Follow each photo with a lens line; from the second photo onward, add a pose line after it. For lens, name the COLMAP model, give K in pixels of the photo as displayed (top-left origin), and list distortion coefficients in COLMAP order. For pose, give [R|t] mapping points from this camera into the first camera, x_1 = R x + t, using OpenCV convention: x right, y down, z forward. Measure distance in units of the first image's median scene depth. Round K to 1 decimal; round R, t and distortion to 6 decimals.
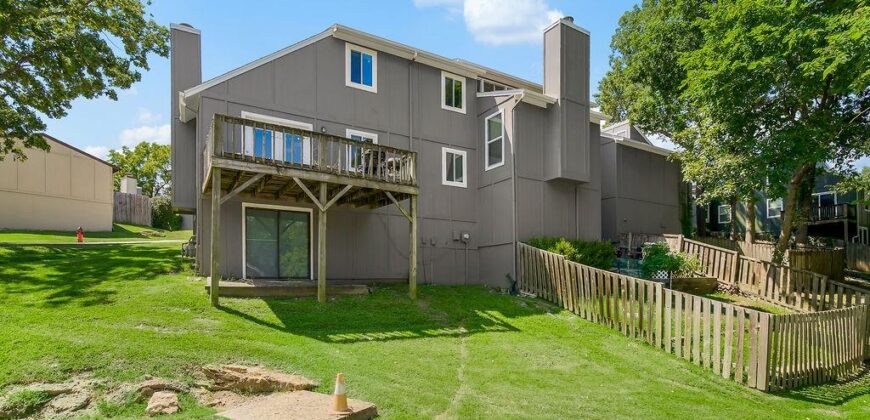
lens RADIAL K [[409.0, 0, 443.7], [0, 409.0, 225.0], [0, 0, 1]] dist [-0.011136, 0.004515]
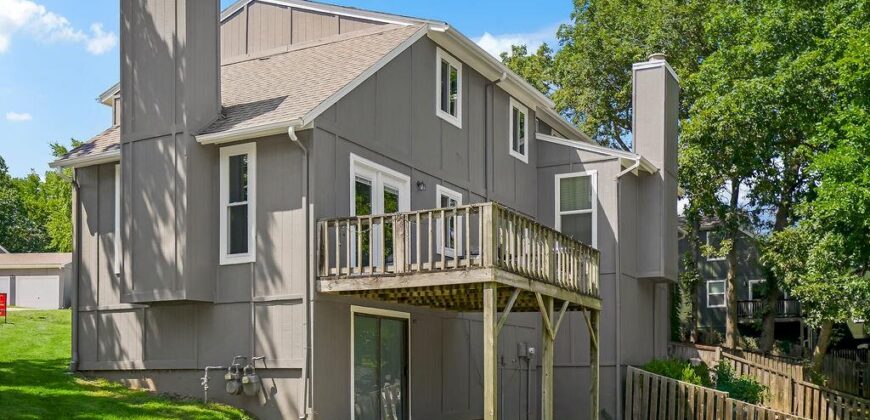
lens RADIAL K [[856.6, 0, 434.5], [0, 856.6, 211.3], [0, 0, 1]] dist [0.023130, 0.000000]
pose [[0.862593, 0.097701, 0.496374, -0.825982], [-0.069900, 0.994781, -0.074331, -0.086344], [-0.501046, 0.029421, 0.864920, -0.140914]]
